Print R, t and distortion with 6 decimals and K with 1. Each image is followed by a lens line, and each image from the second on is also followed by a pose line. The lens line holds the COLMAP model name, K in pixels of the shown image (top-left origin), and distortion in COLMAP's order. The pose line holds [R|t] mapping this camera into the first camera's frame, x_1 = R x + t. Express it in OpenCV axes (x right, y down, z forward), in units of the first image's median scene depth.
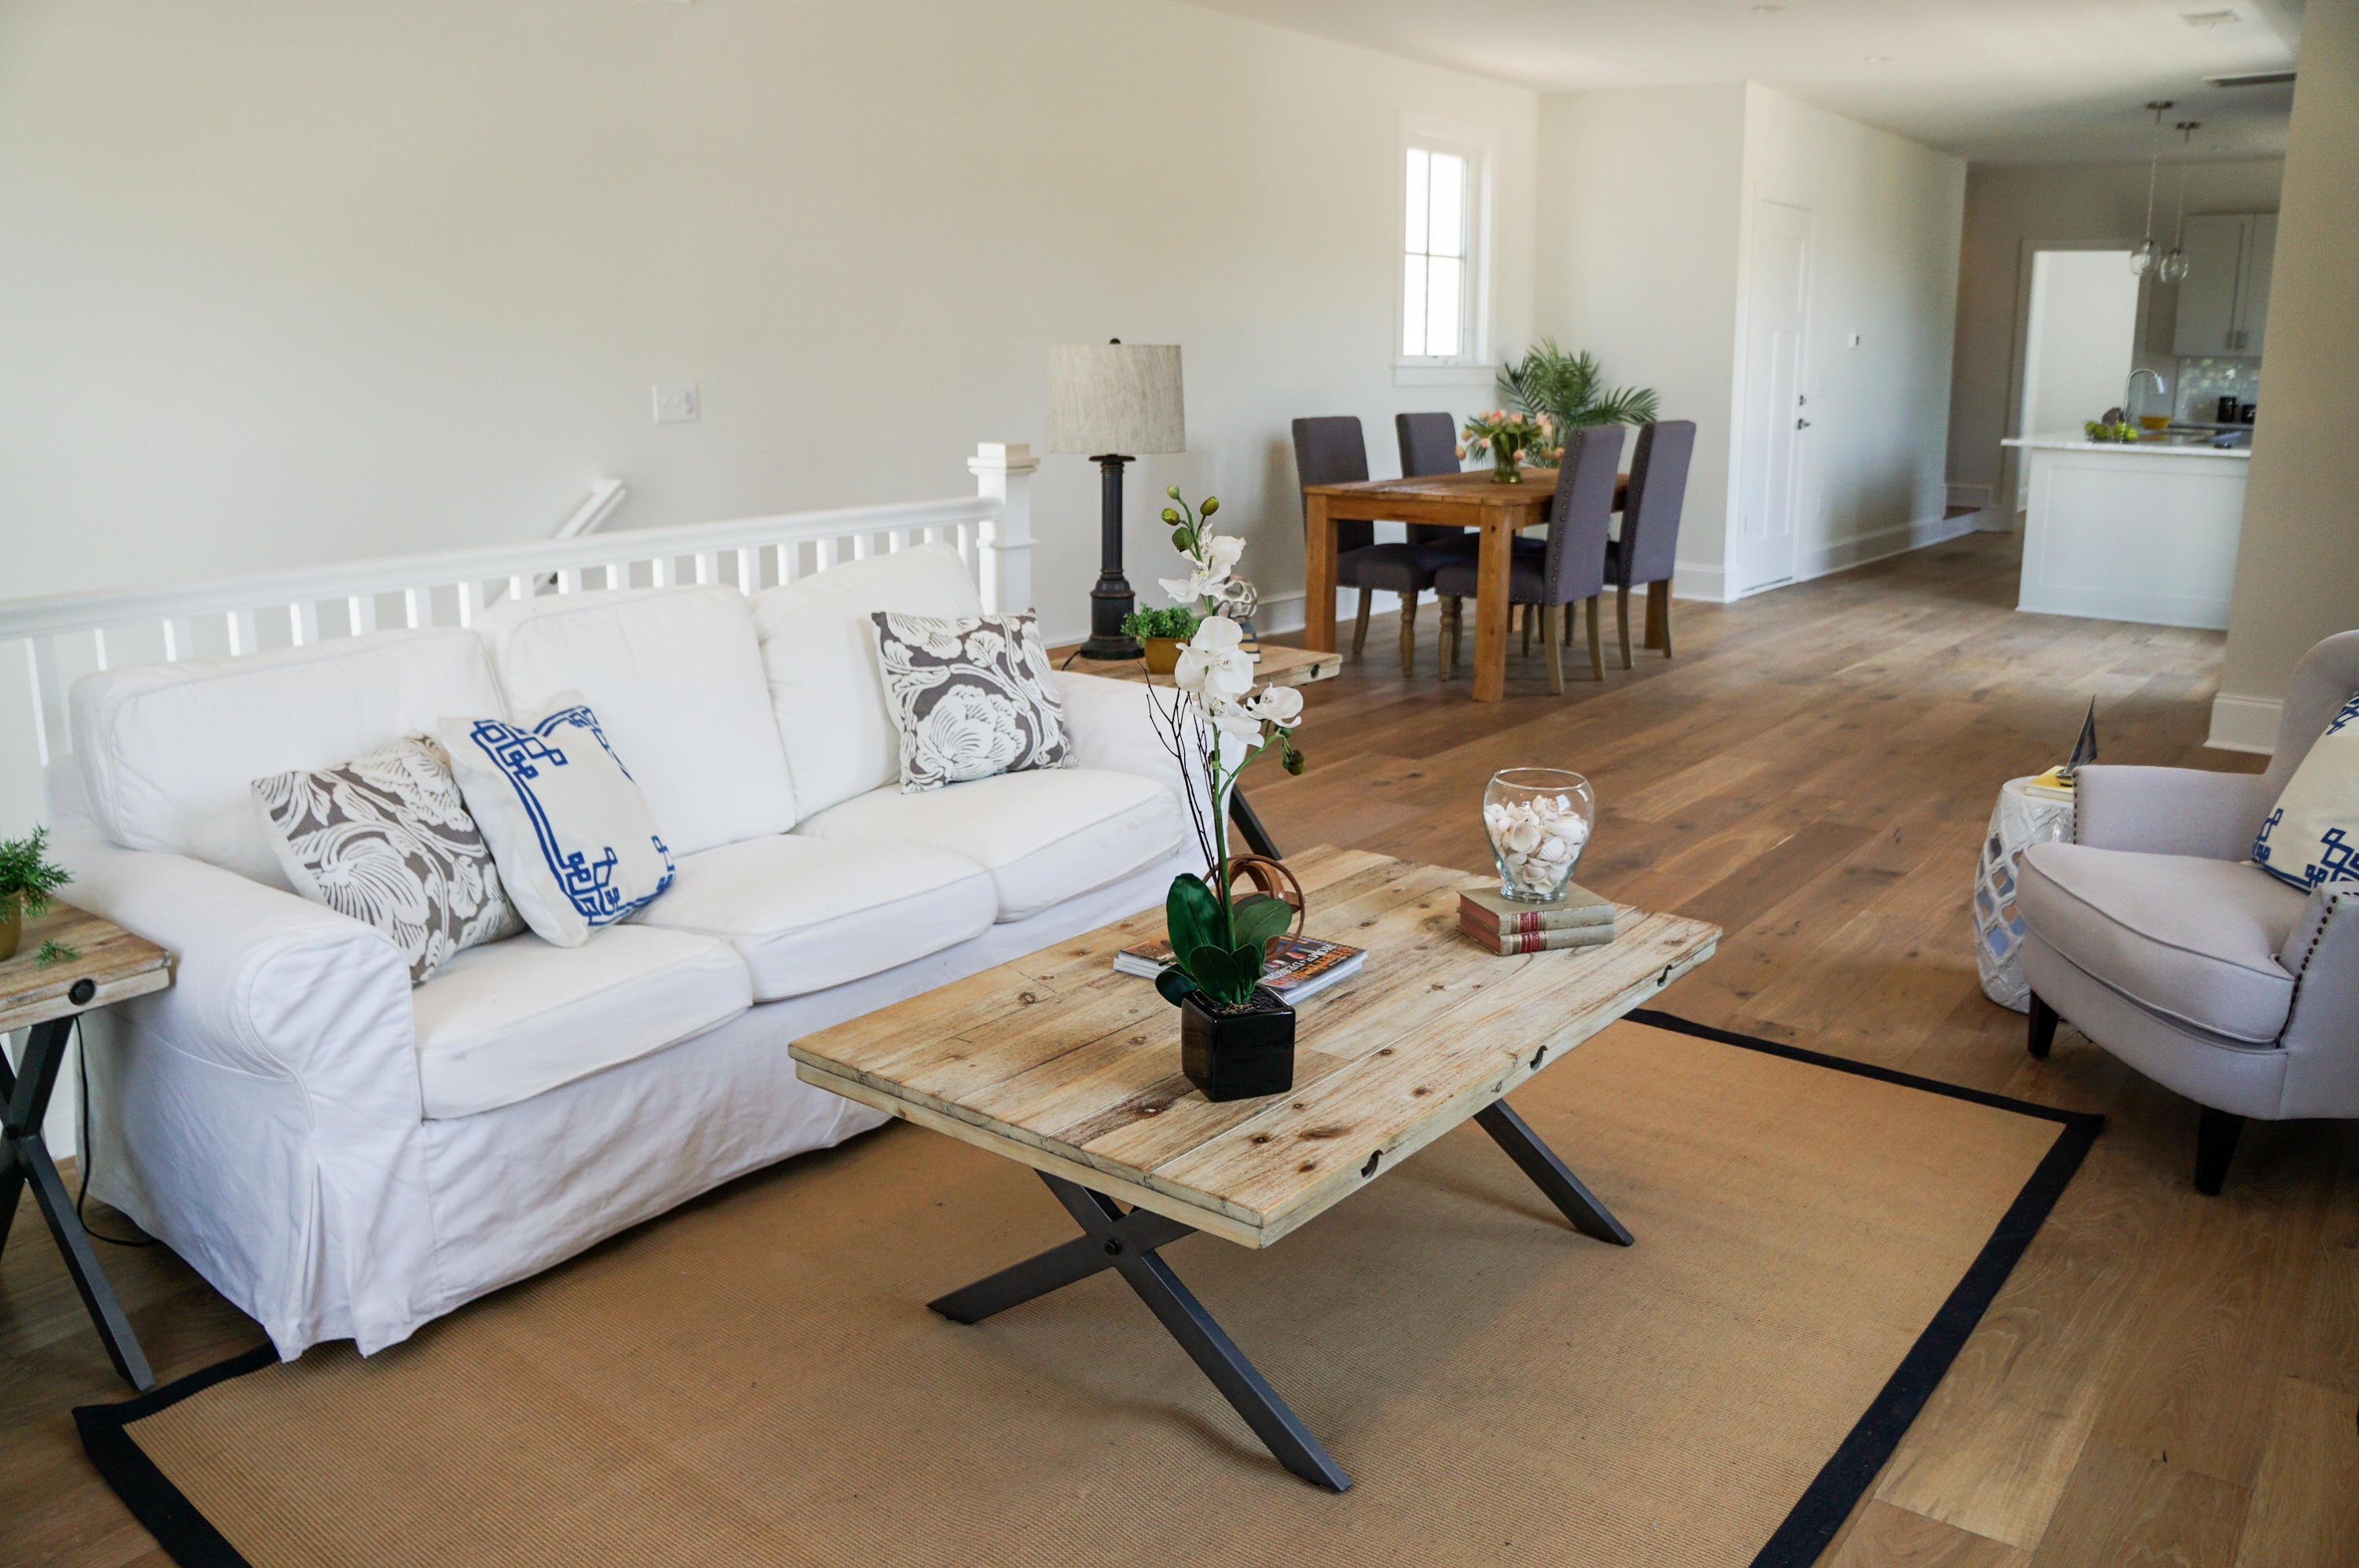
lens RADIAL K [[2015.0, 0, 1173.3], [0, 2015.0, 700.8], [0, 0, 1]] dist [-0.204393, 0.214194]
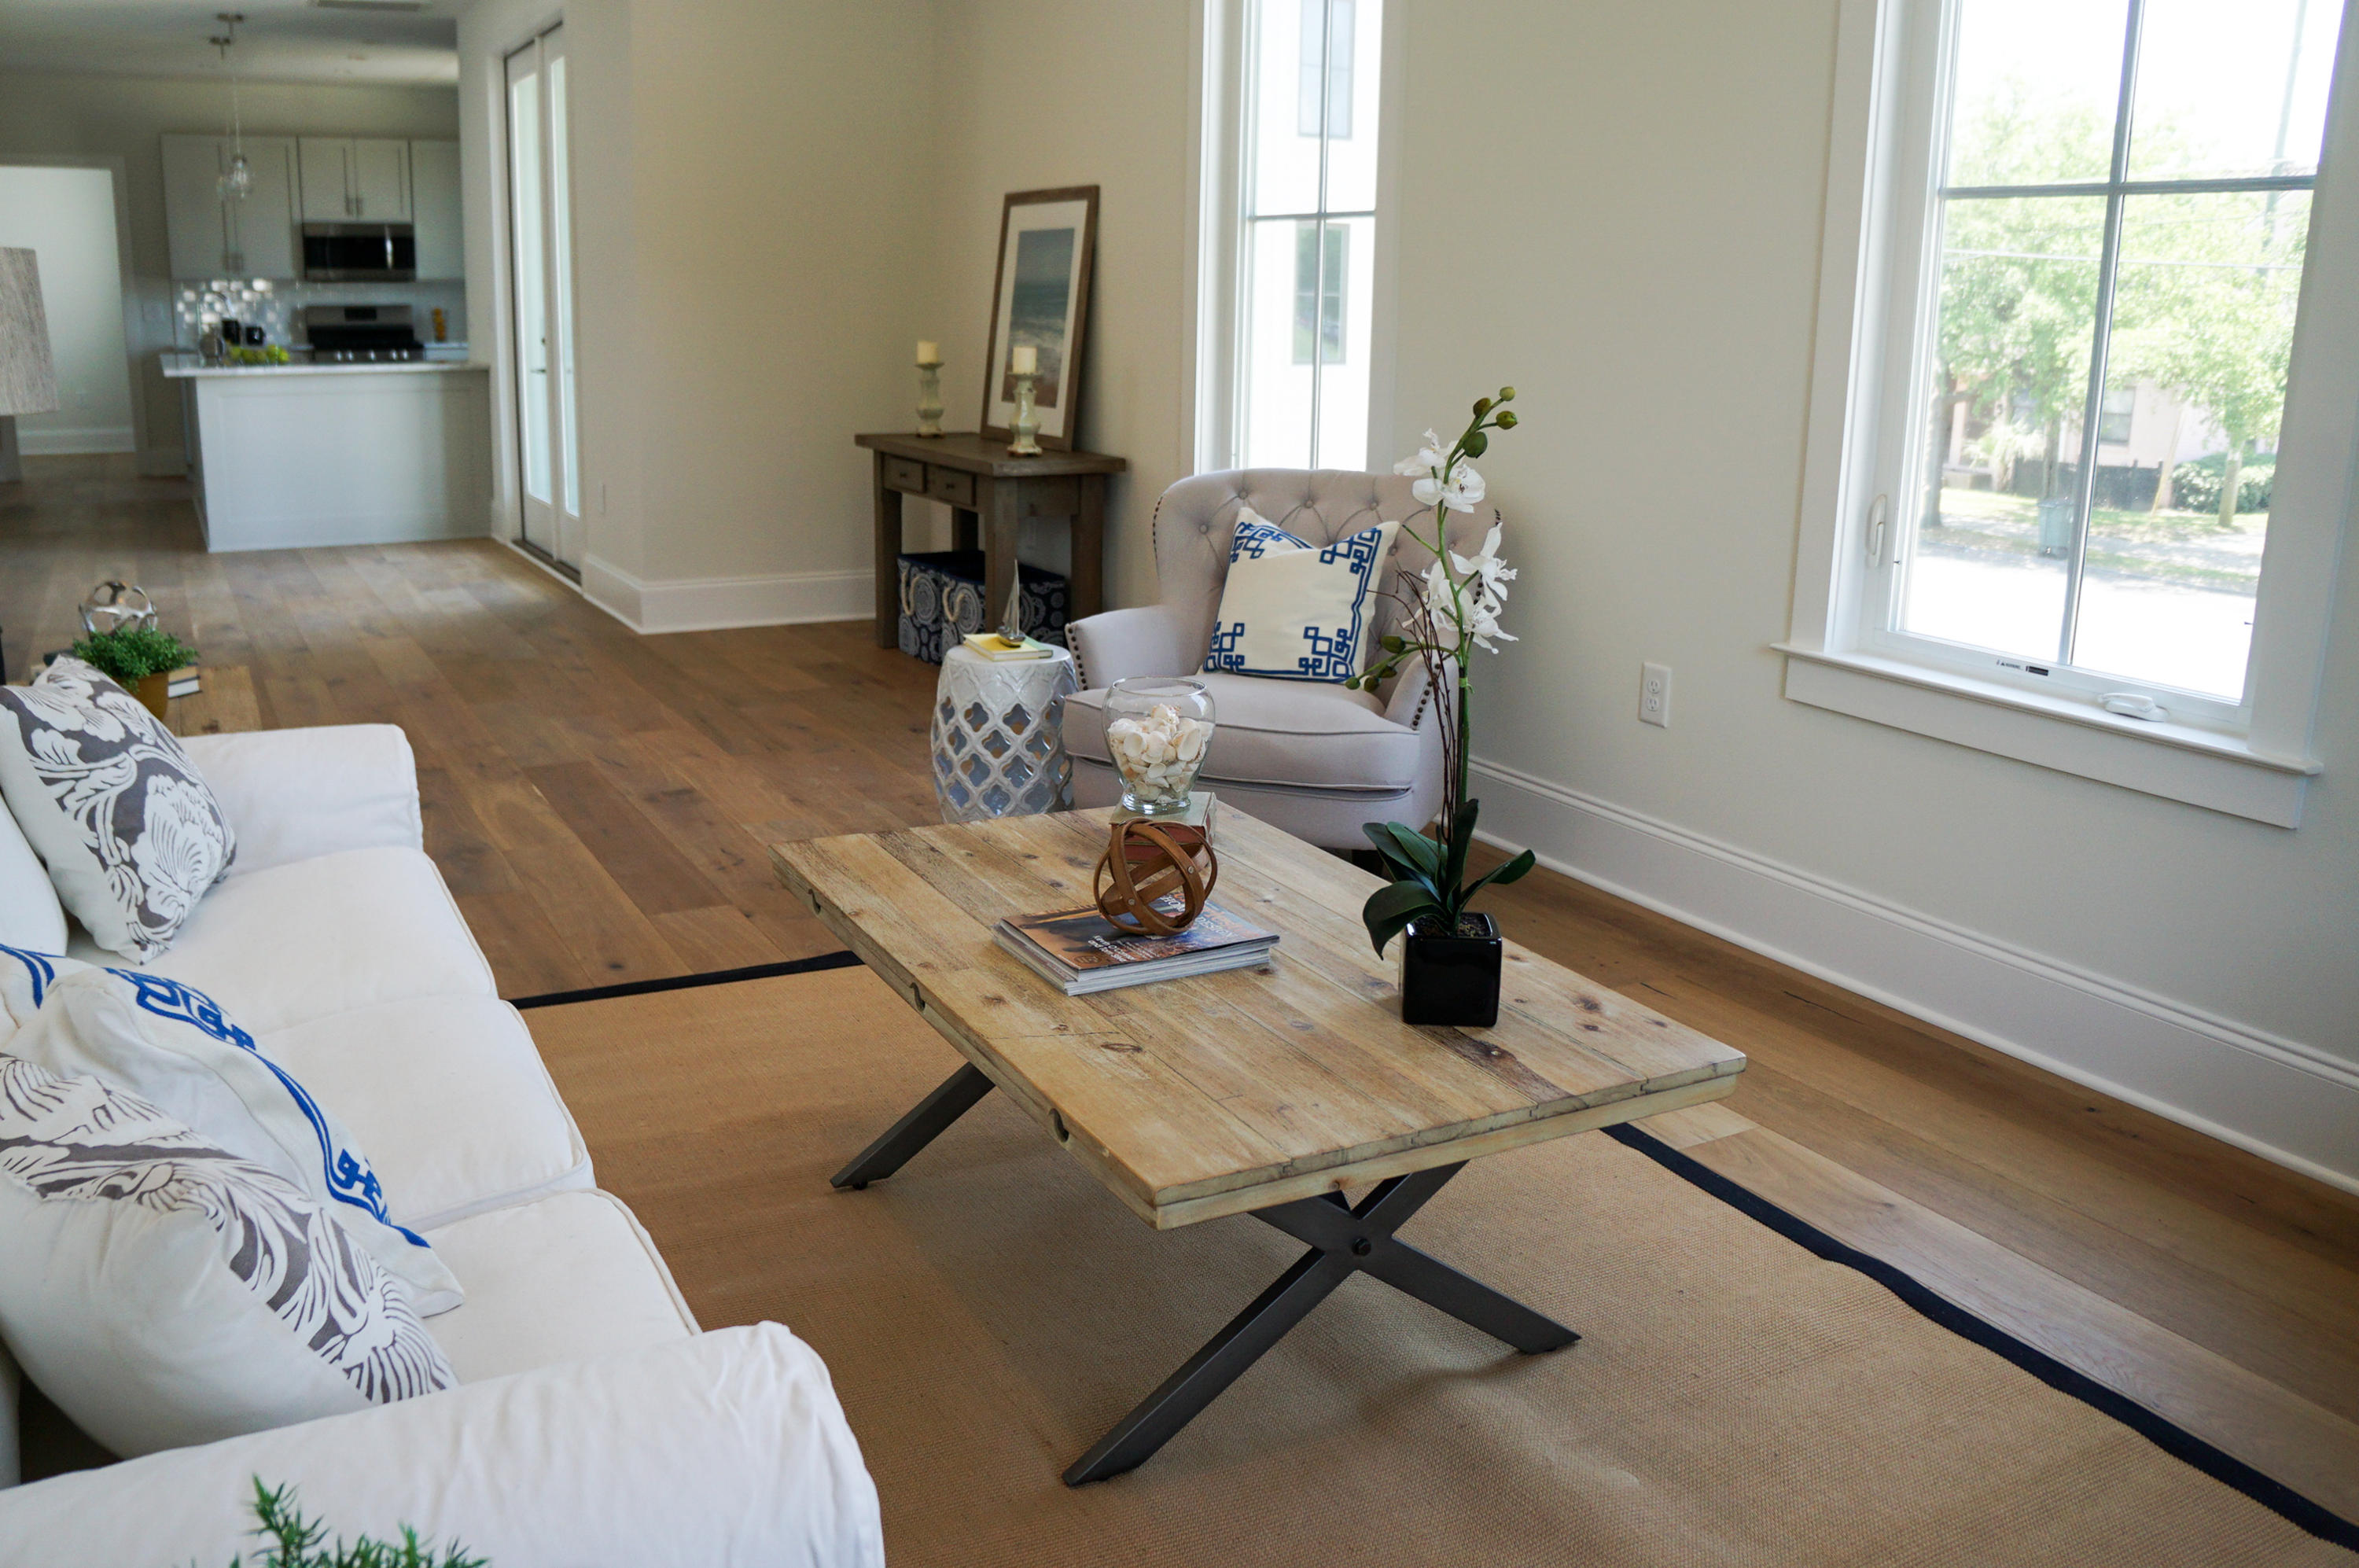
lens RADIAL K [[2015.0, 0, 1173.3], [0, 2015.0, 700.8], [0, 0, 1]] dist [-0.204393, 0.214194]
pose [[0.371775, -0.182406, 0.910226, -0.545813], [0.152077, 0.979227, 0.134118, -0.065086], [-0.915781, 0.088563, 0.391792, 0.463915]]
